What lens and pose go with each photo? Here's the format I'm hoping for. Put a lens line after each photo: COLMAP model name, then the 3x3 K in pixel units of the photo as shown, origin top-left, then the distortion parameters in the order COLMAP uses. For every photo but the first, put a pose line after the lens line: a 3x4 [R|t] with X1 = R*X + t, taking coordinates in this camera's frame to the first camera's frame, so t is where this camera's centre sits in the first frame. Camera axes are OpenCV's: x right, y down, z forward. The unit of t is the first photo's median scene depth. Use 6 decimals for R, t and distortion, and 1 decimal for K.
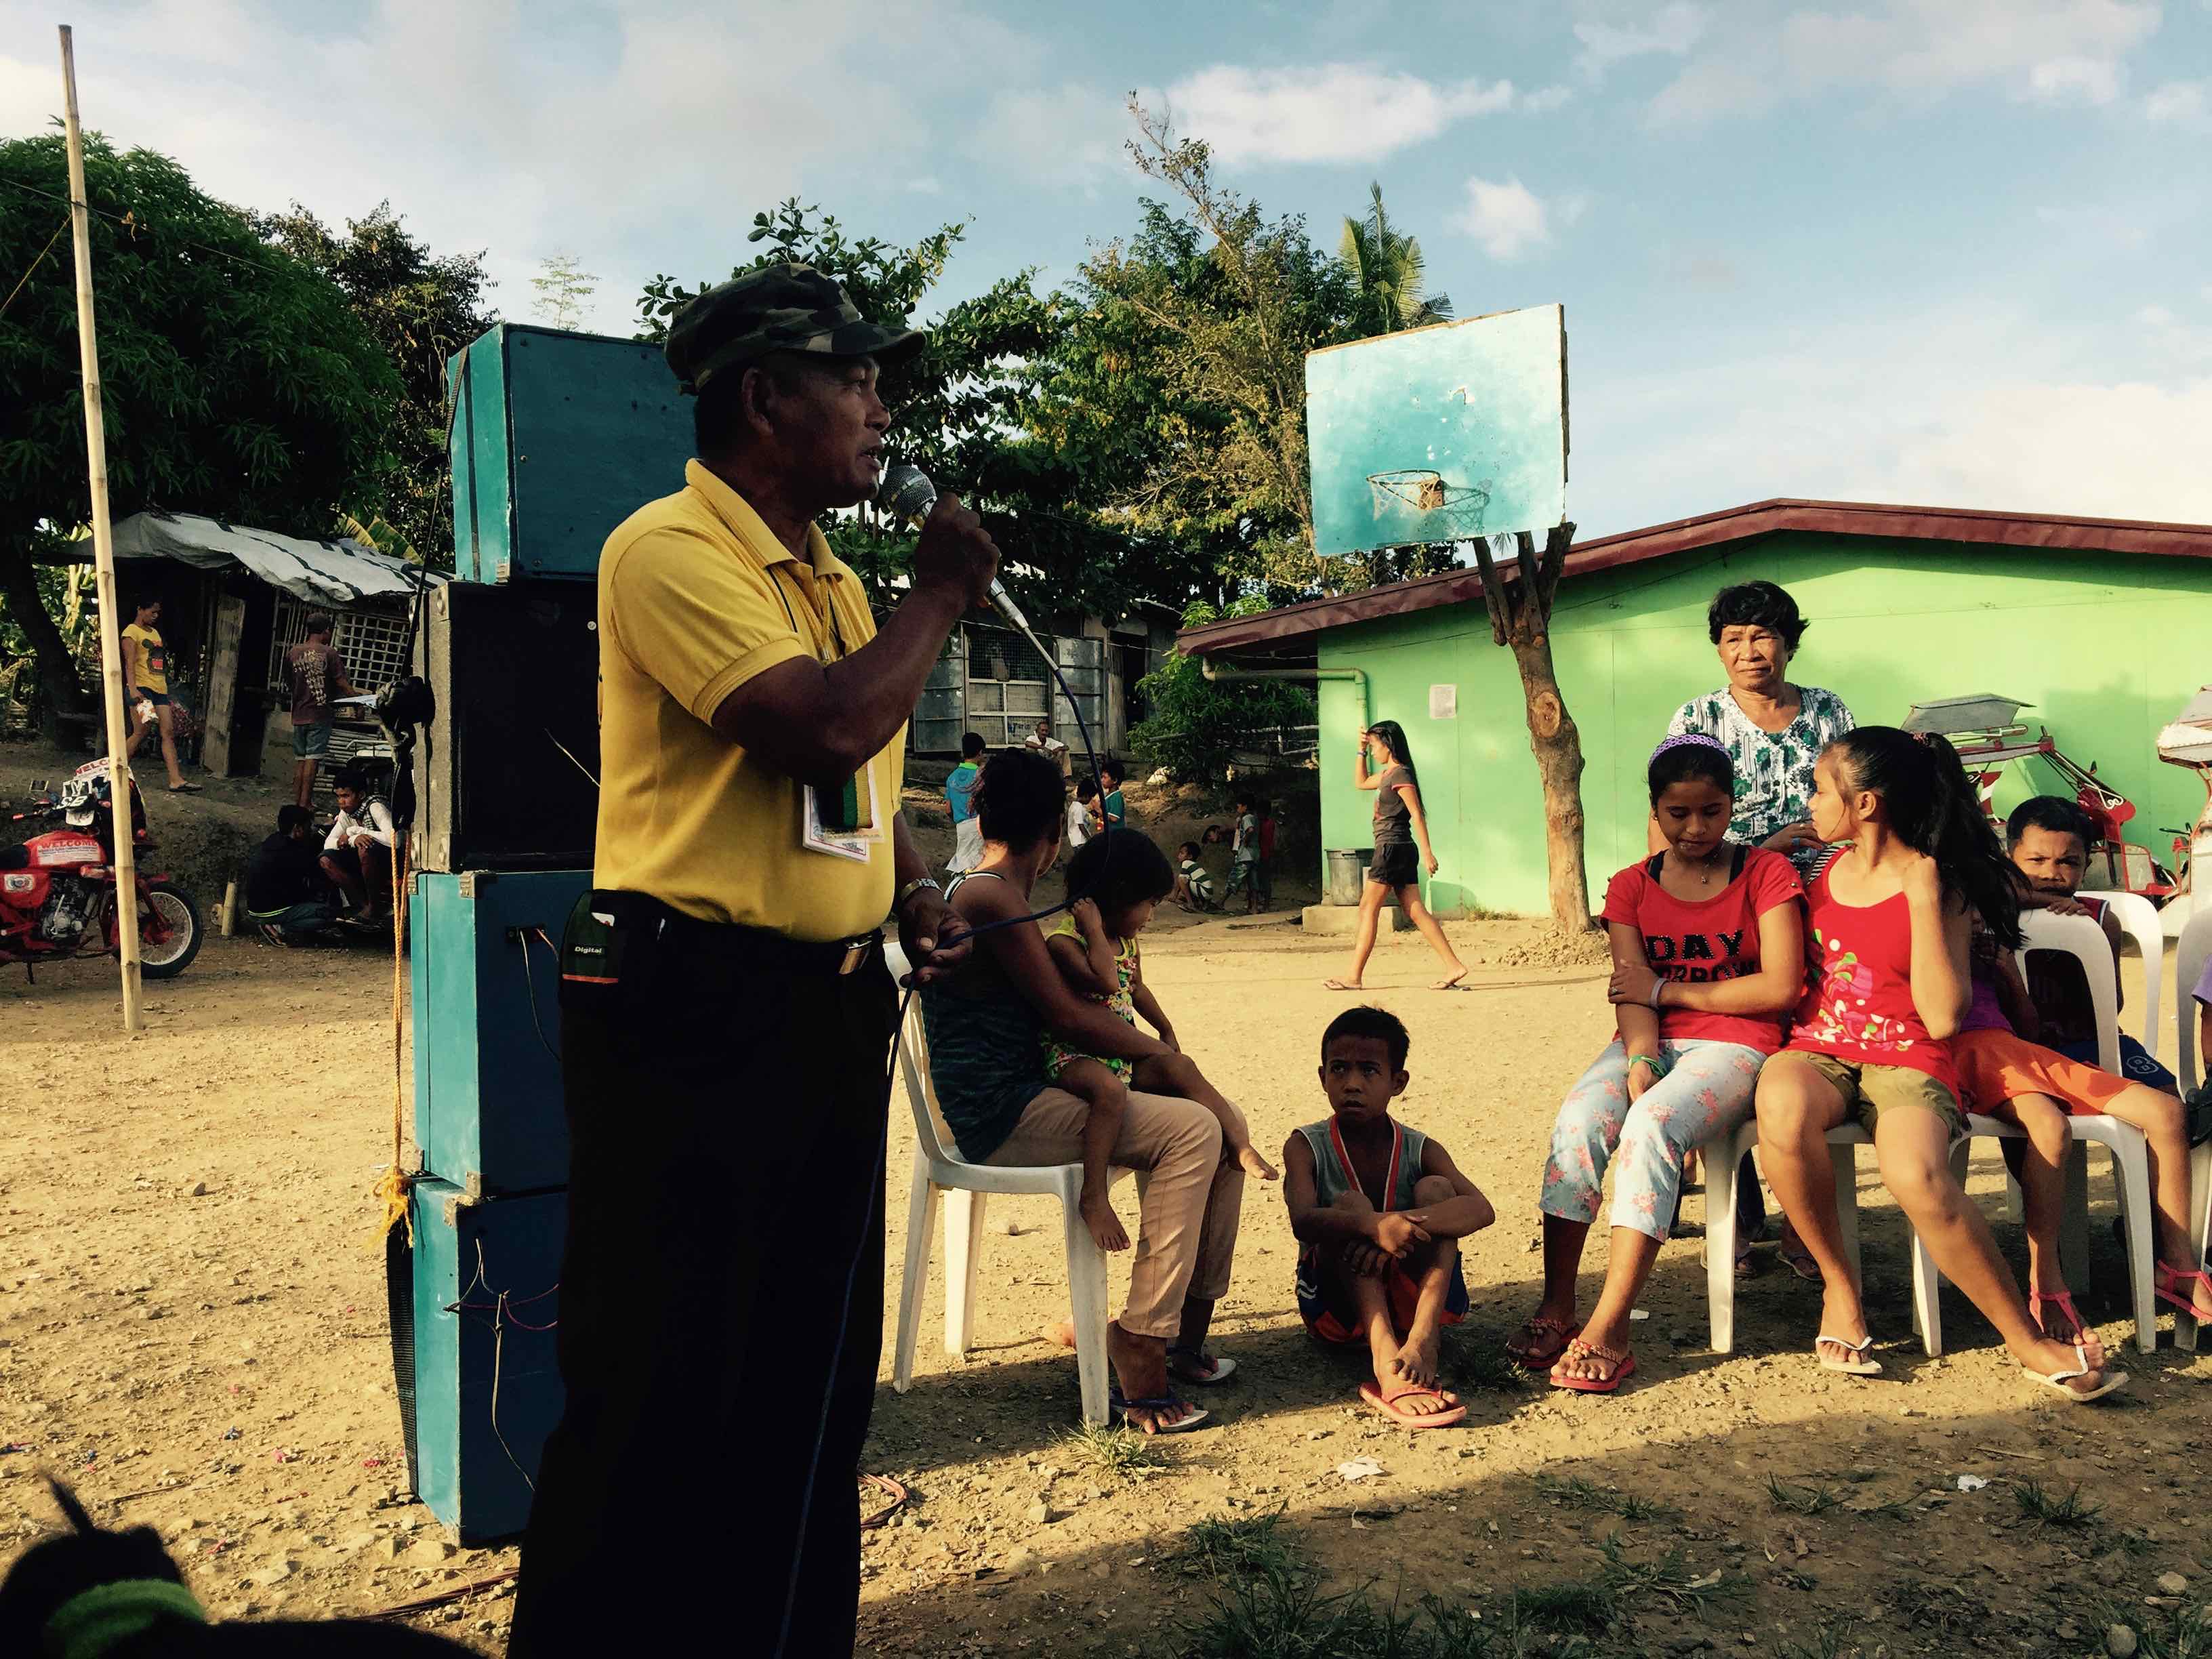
lens RADIAL K [[1890.0, 0, 1104.3], [0, 1890.0, 810.0], [0, 0, 1]] dist [0.078895, -0.122946]
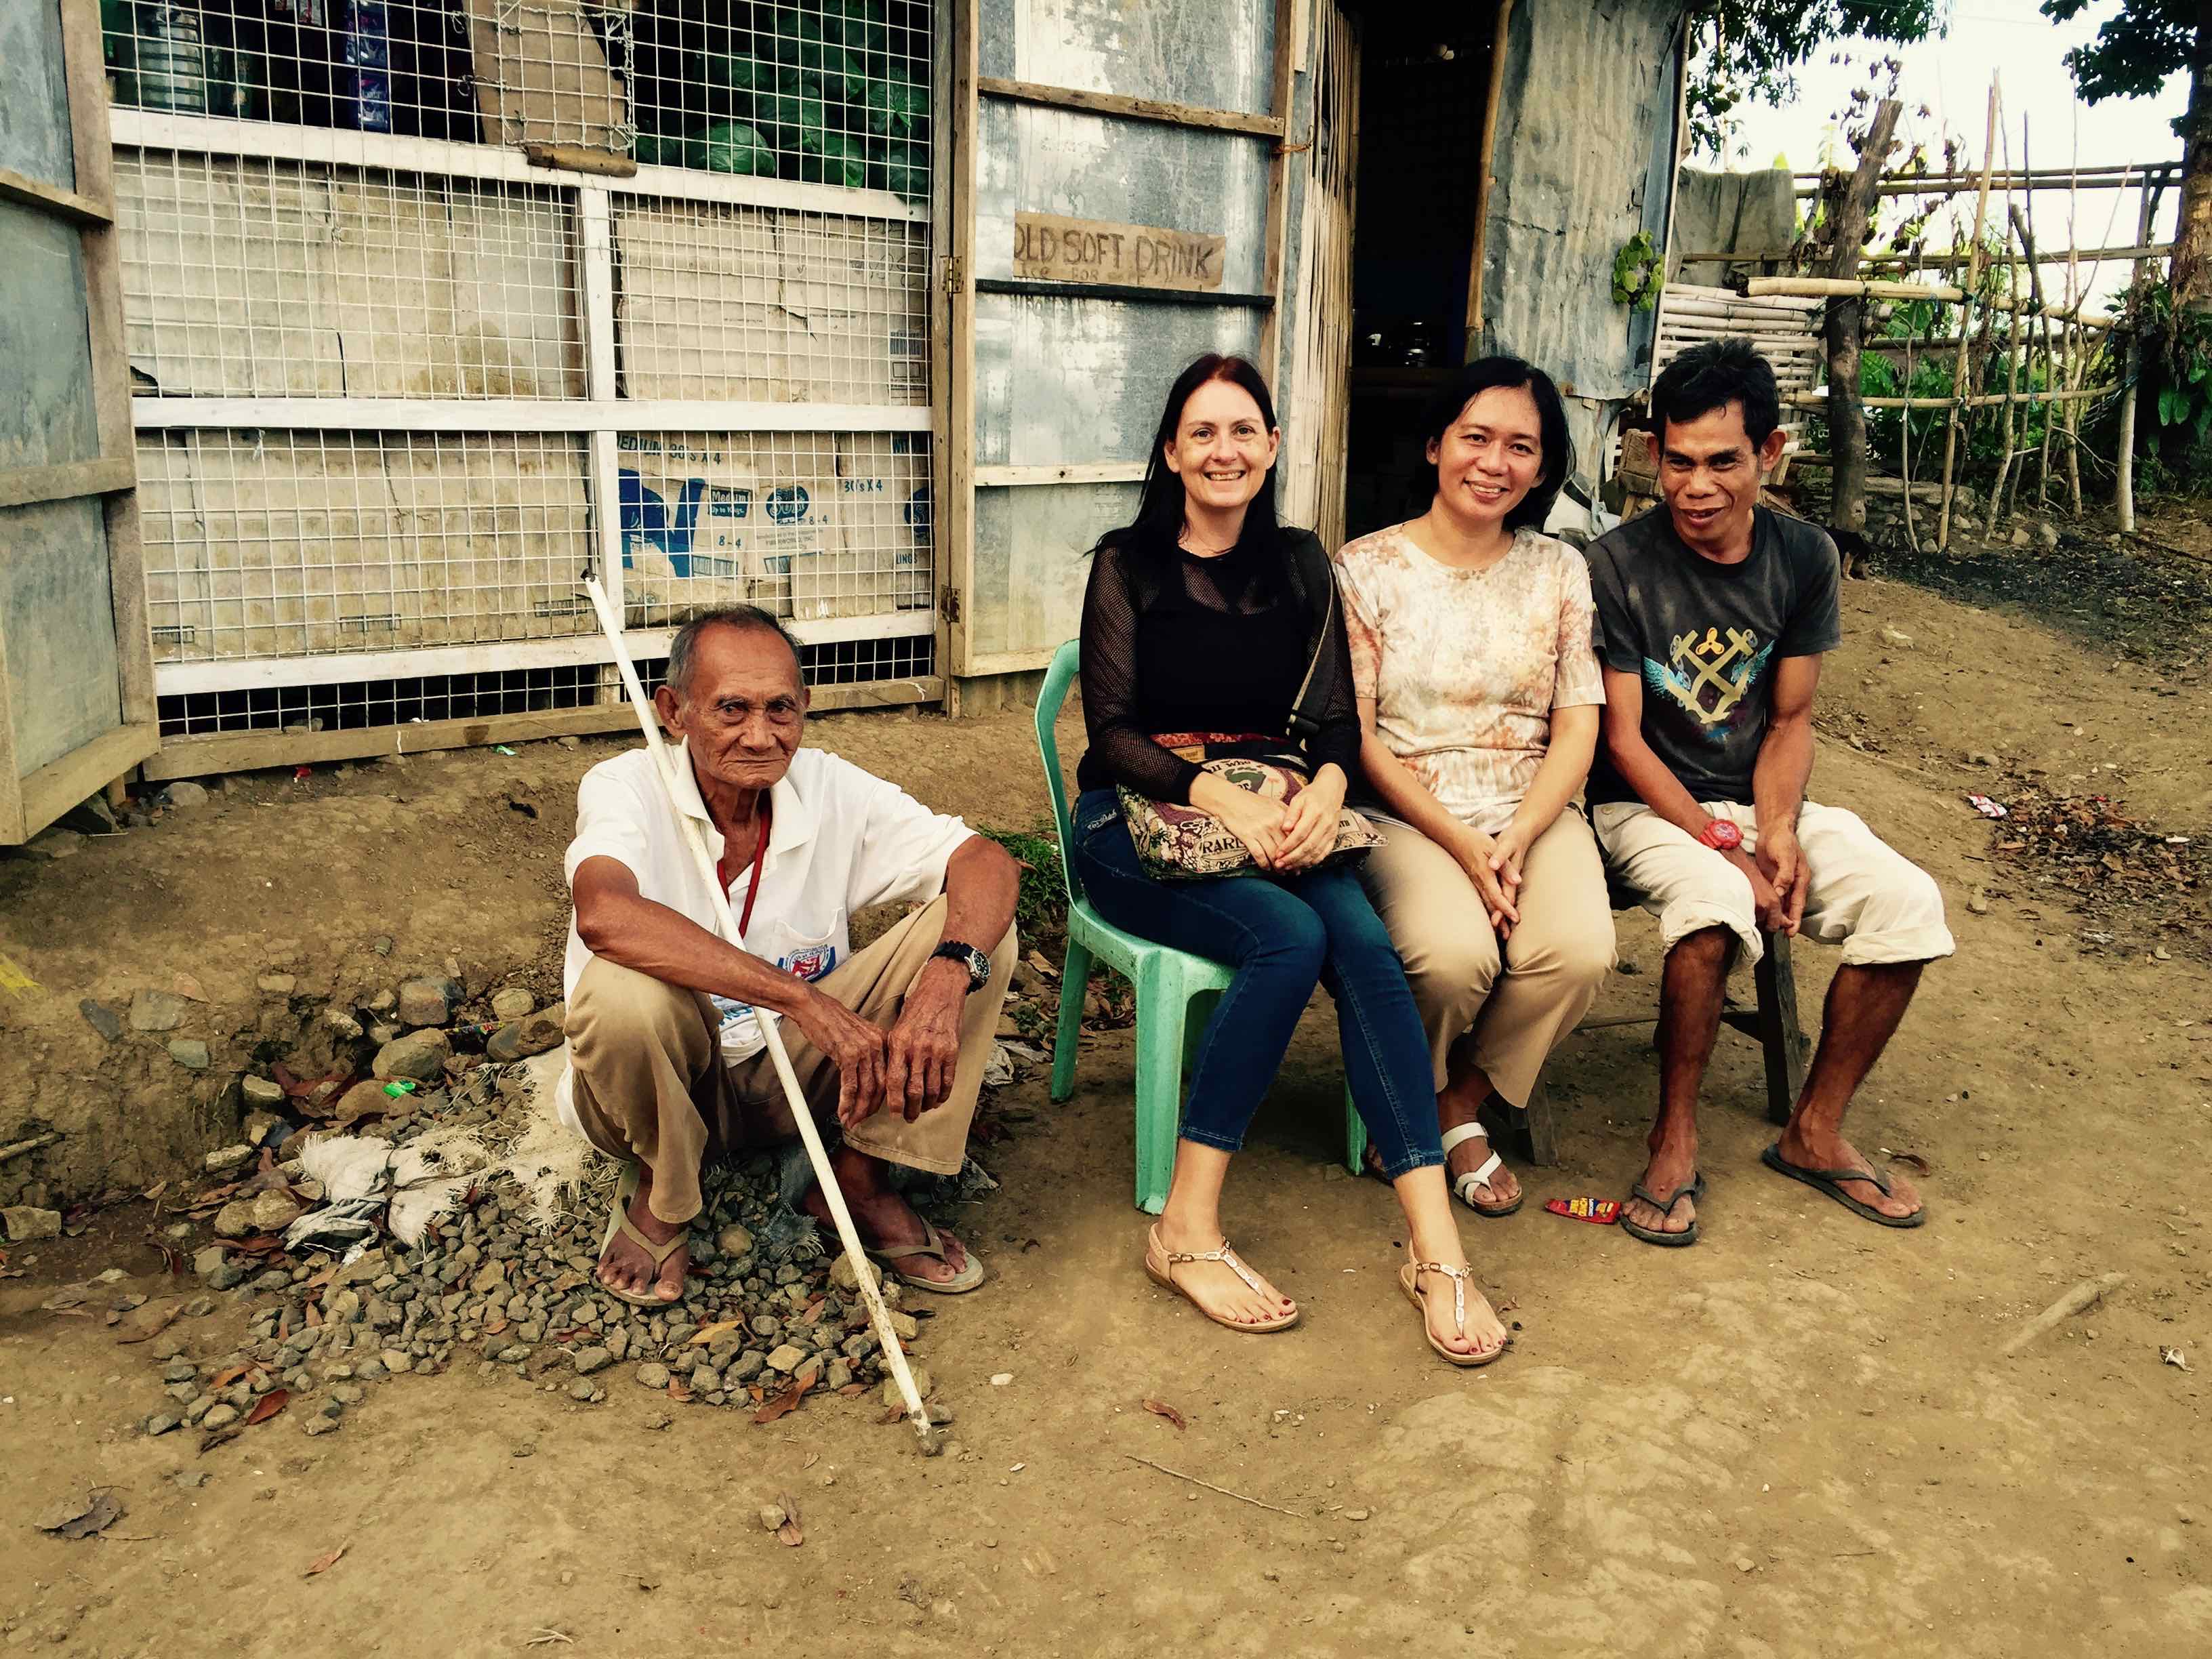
lens RADIAL K [[1890.0, 0, 1100.1], [0, 1890.0, 828.4], [0, 0, 1]] dist [0.078895, -0.122946]
pose [[0.999243, 0.036702, 0.012907, -0.042972], [-0.038540, 0.979159, 0.199403, -0.132312], [-0.005319, -0.199749, 0.979833, 2.251507]]
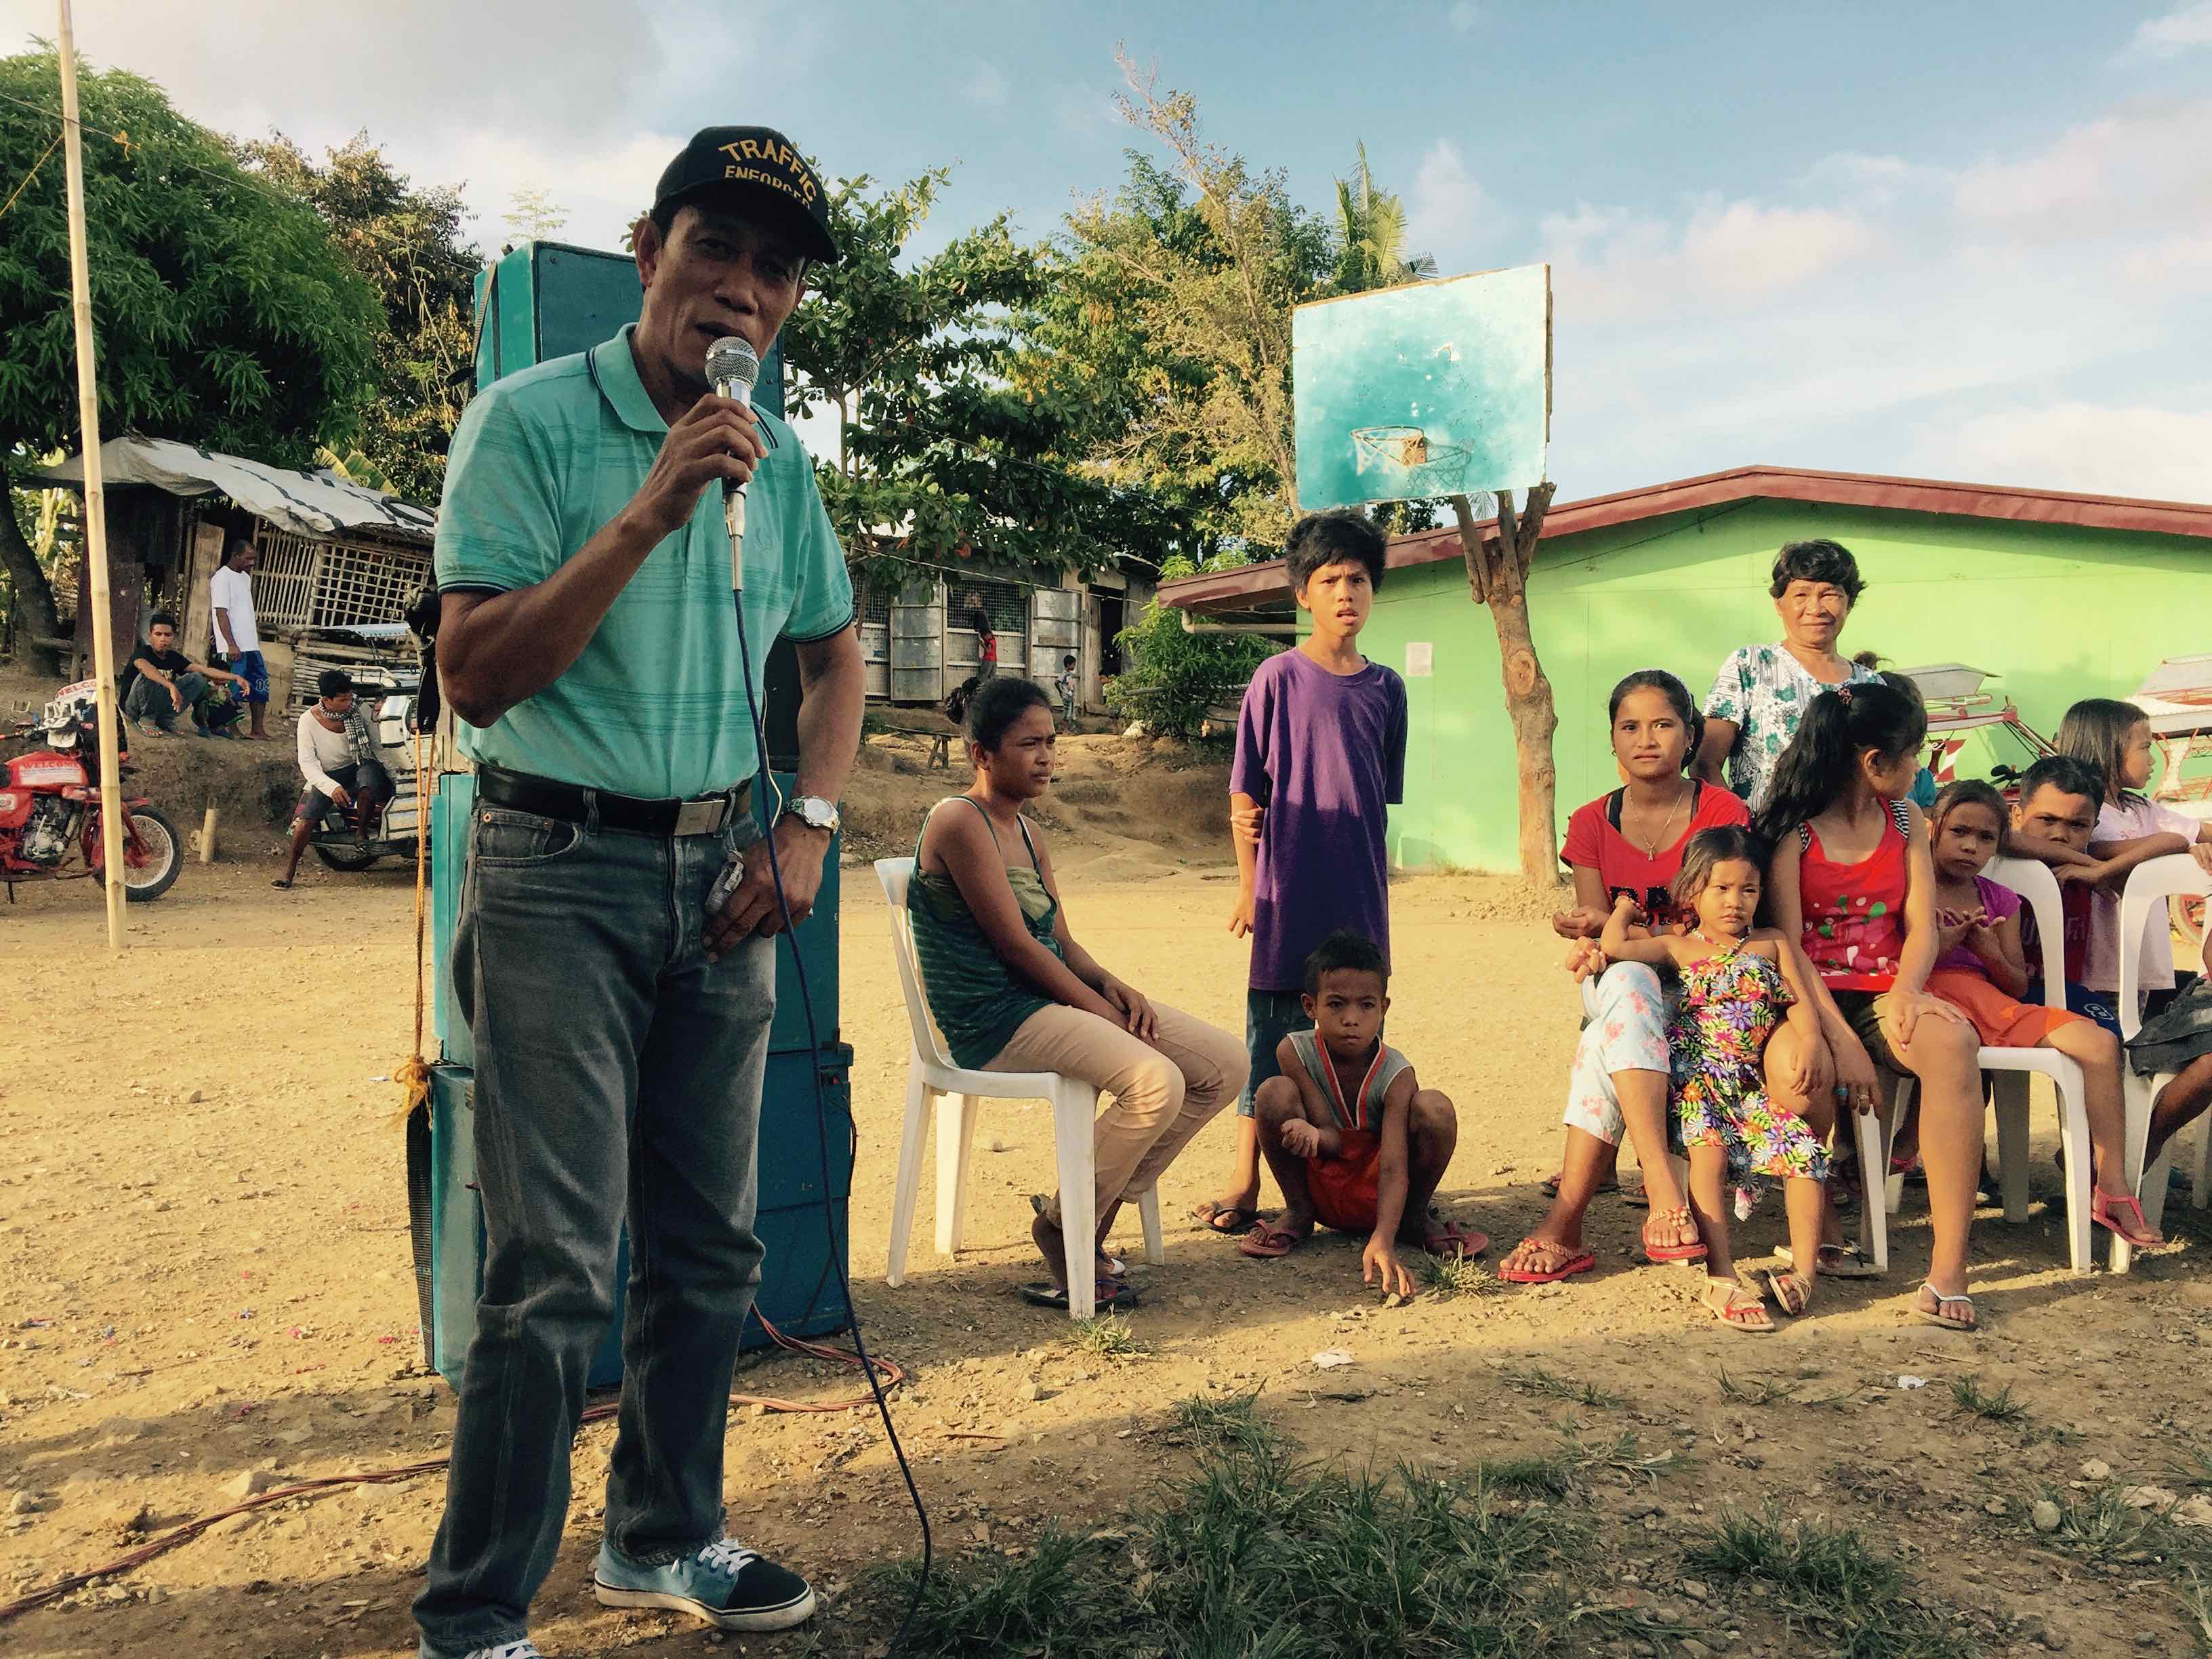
lens RADIAL K [[1890.0, 0, 1108.7], [0, 1890.0, 809.3], [0, 0, 1]] dist [0.078895, -0.122946]
pose [[0.999605, 0.021845, 0.017687, -0.003568], [-0.022238, 0.999503, 0.022348, 0.005081], [-0.017190, -0.022732, 0.999594, -0.009732]]
